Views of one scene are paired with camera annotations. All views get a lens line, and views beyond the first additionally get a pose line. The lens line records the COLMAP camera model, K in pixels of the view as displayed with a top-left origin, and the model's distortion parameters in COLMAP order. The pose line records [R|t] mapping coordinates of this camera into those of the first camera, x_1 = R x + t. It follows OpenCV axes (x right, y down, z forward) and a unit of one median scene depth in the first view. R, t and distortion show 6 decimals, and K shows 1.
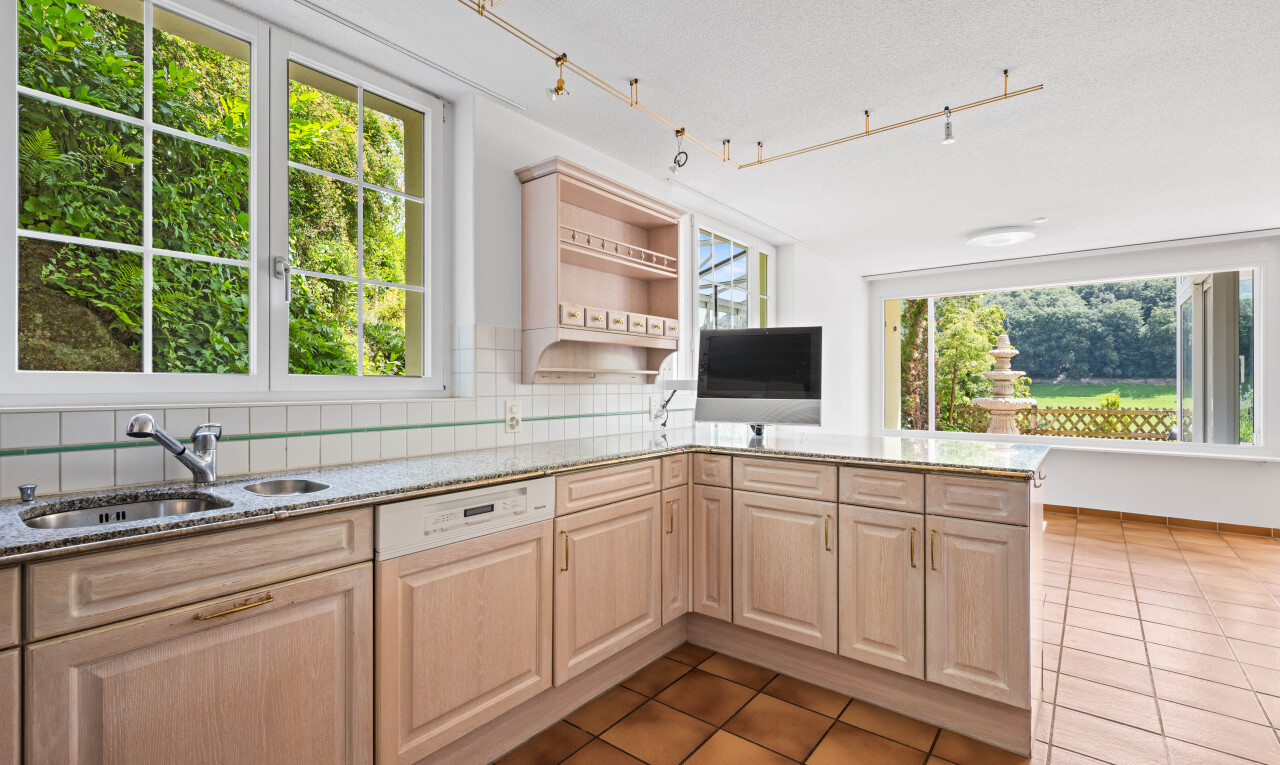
lens RADIAL K [[581.2, 0, 640.8], [0, 581.2, 393.3], [0, 0, 1]] dist [0.001283, 0.003106]
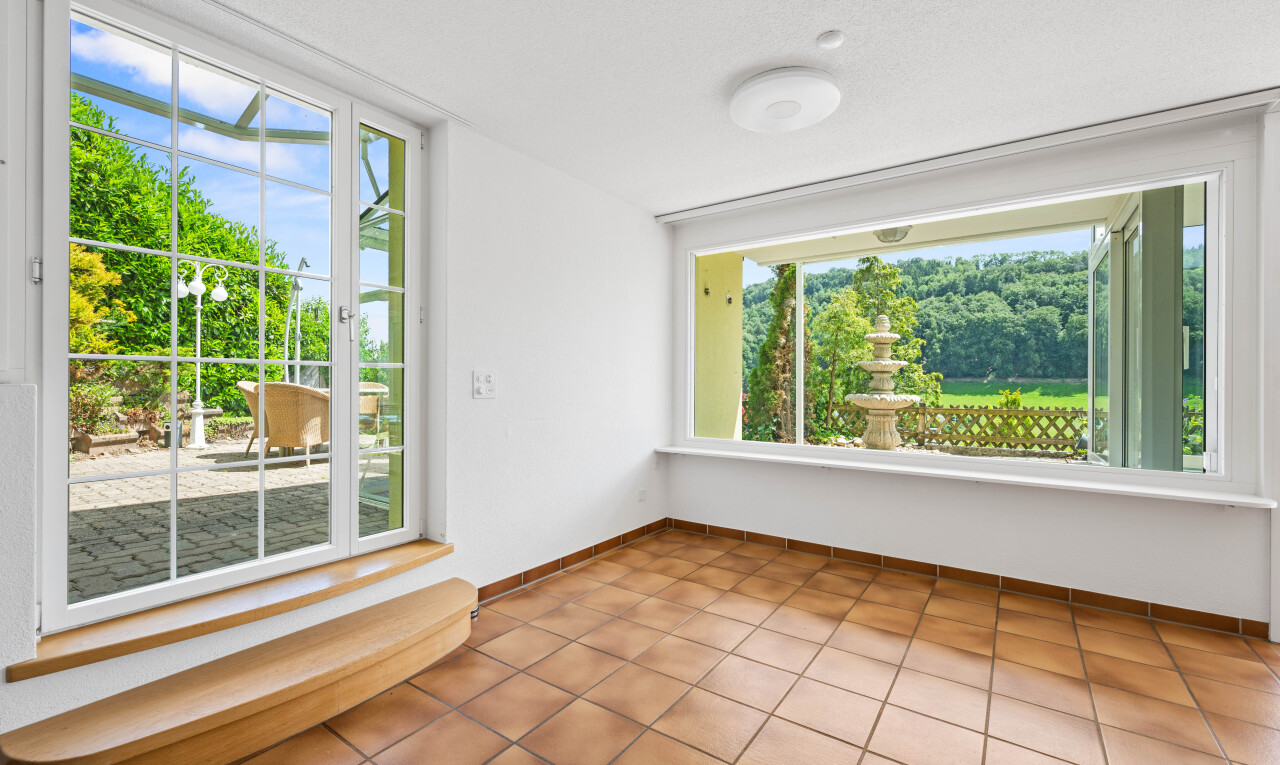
lens RADIAL K [[544.0, 0, 639.0], [0, 544.0, 393.3], [0, 0, 1]] dist [0.001672, -0.000258]
pose [[0.998676, 0.003070, 0.051355, 0.585029], [-0.003319, 0.999983, 0.004749, 0.009814], [-0.051340, -0.004913, 0.998669, 0.629834]]
